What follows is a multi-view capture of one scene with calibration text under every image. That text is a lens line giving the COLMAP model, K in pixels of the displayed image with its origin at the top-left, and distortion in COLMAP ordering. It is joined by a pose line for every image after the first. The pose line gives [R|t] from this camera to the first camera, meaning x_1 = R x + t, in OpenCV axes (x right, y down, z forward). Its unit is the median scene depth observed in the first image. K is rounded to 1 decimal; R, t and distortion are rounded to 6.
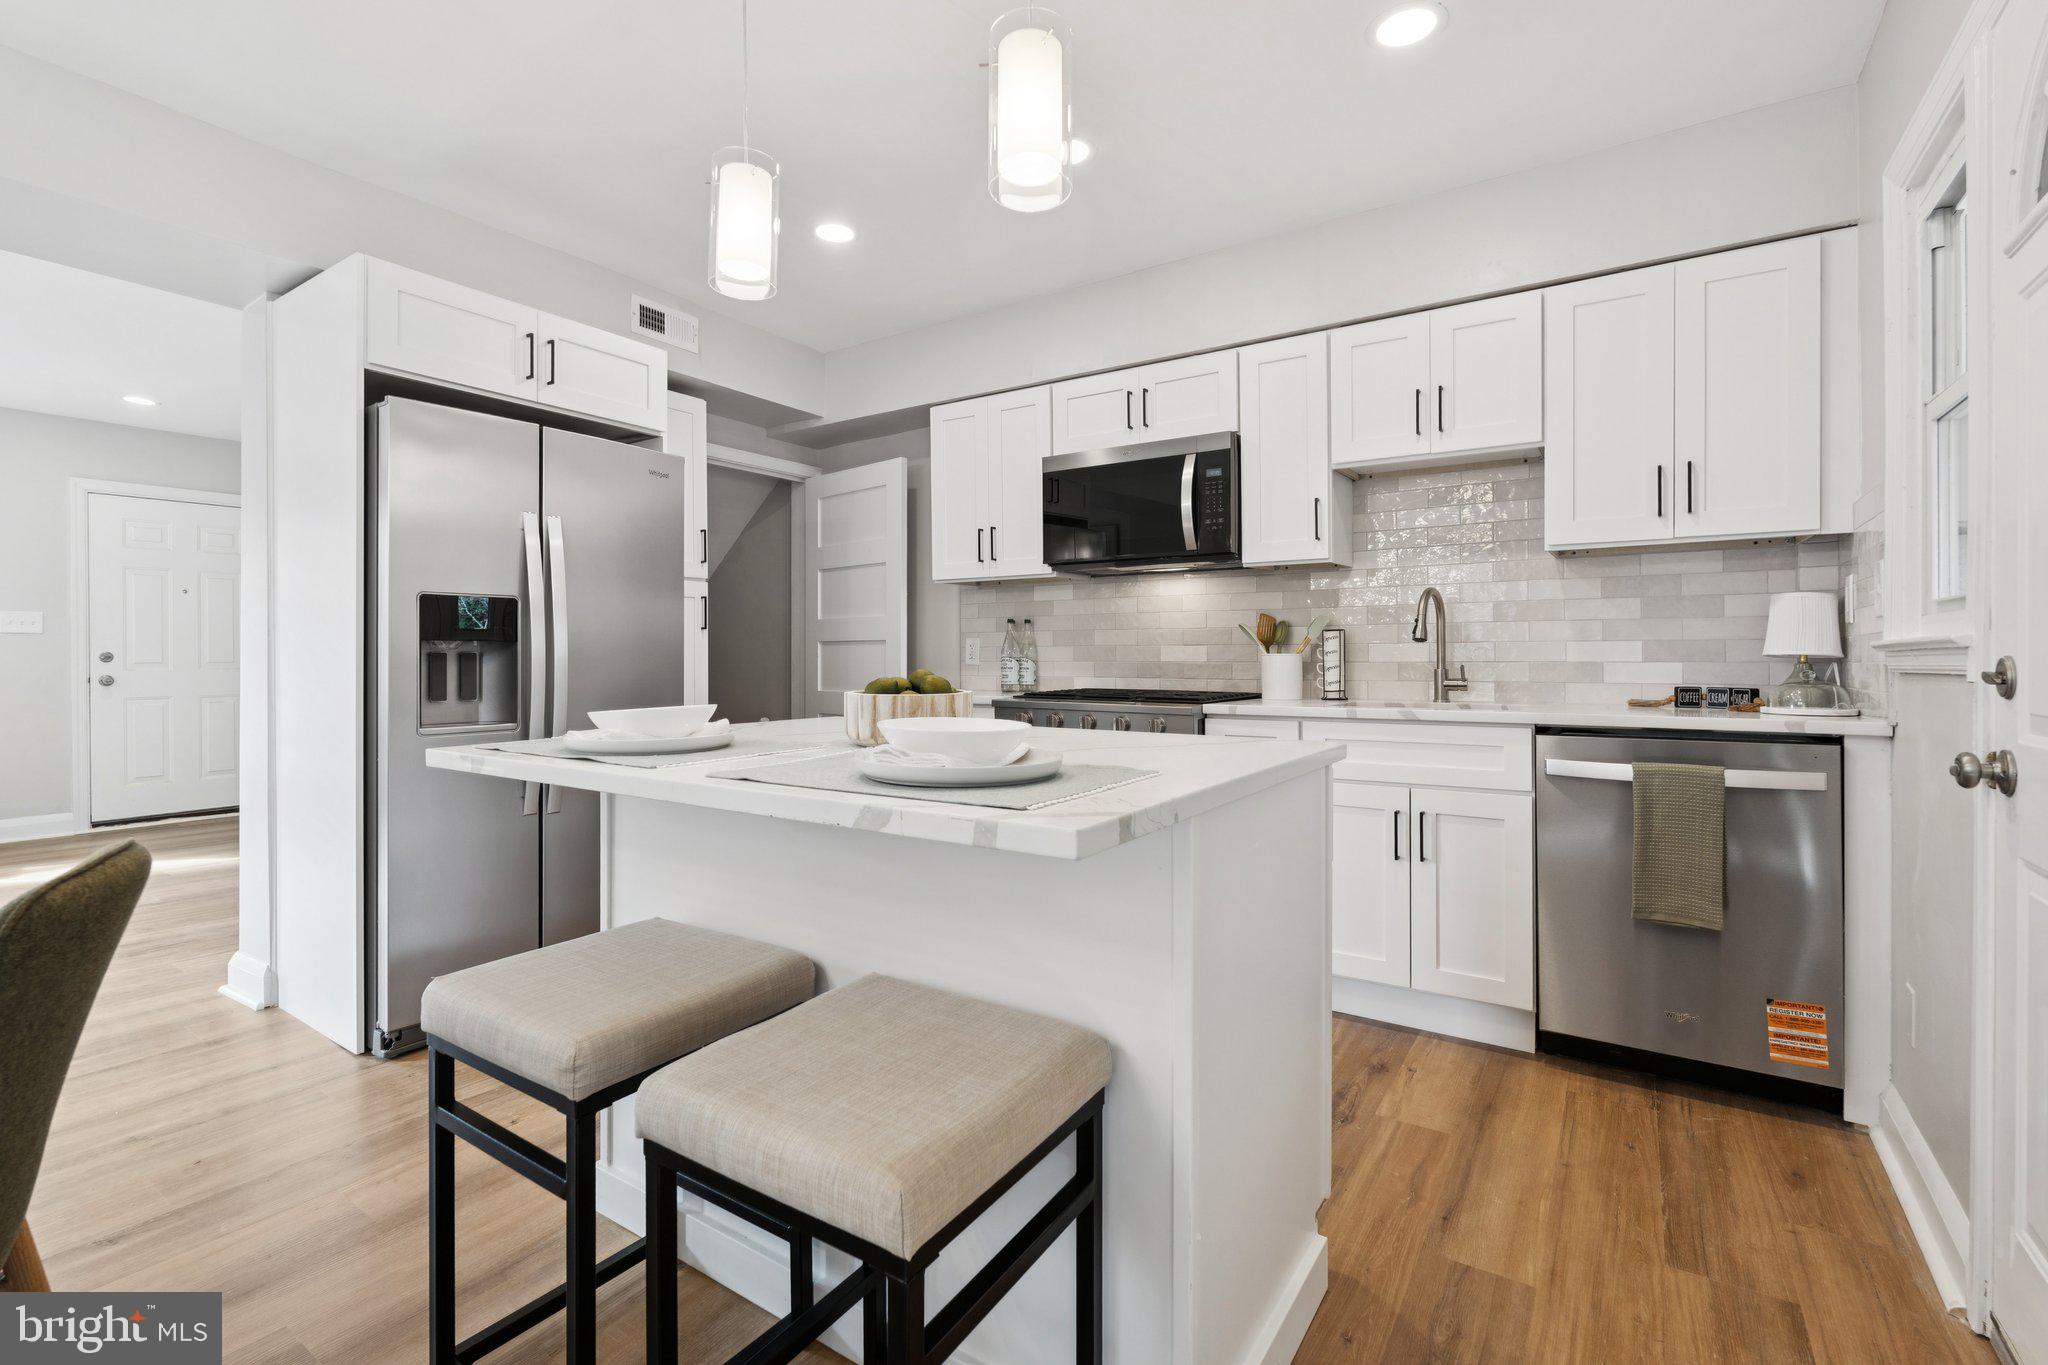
lens RADIAL K [[915.3, 0, 1015.1], [0, 915.3, 654.9], [0, 0, 1]] dist [-0.002097, -0.000031]
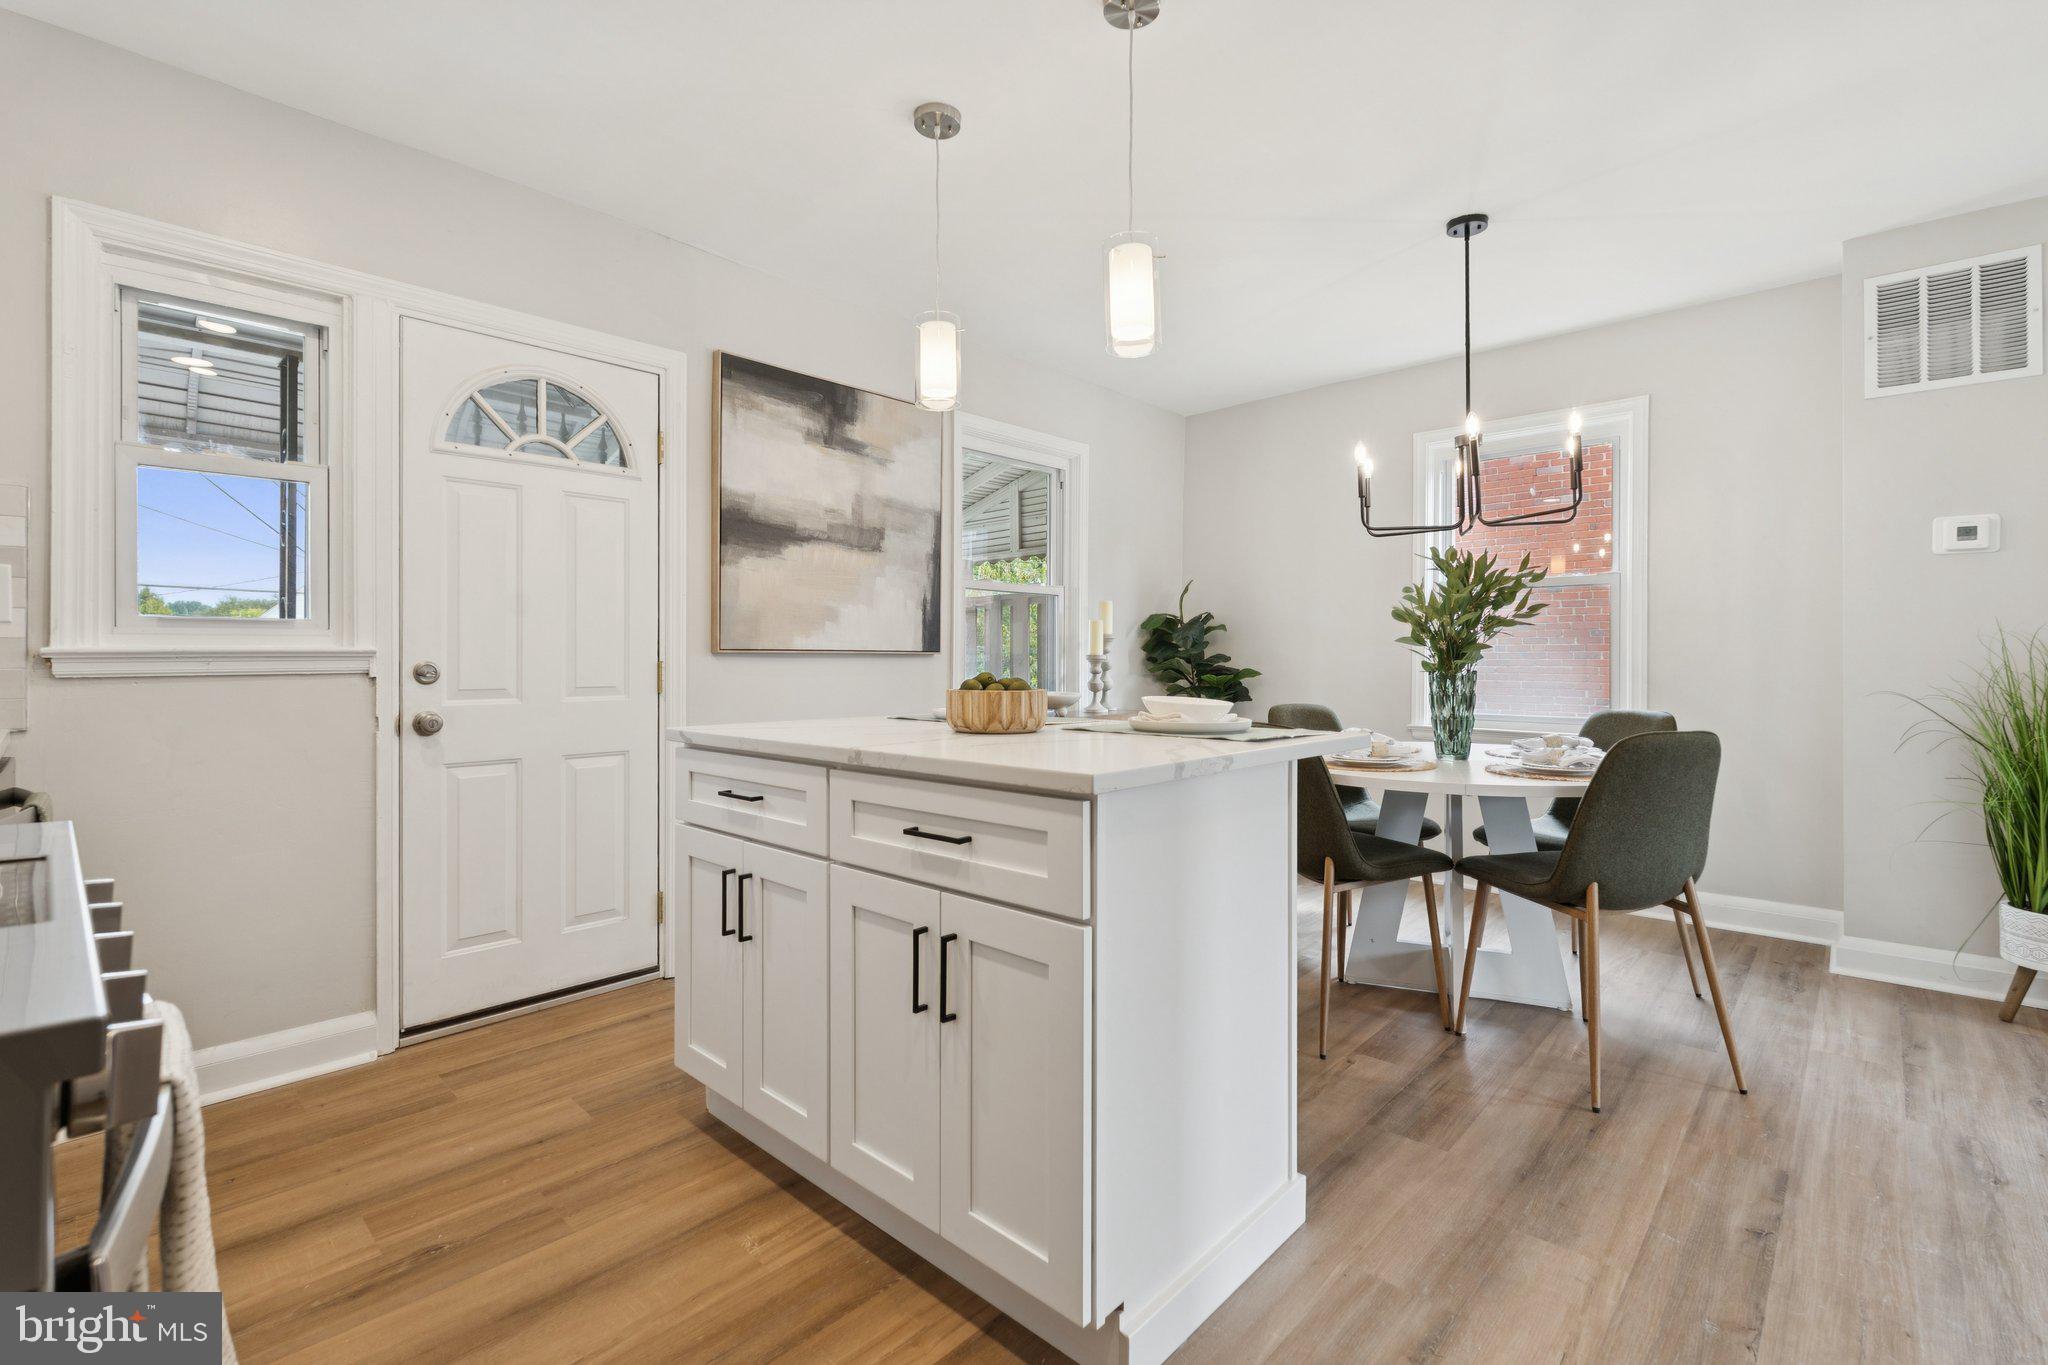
lens RADIAL K [[907.2, 0, 998.8], [0, 907.2, 662.5], [0, 0, 1]] dist [-0.003357, -0.000670]
pose [[-0.984813, 0.000813, 0.173614, -0.207832], [0.000797, 1.000000, -0.000159, 0.001275], [-0.173614, -0.000018, -0.984814, 1.359127]]
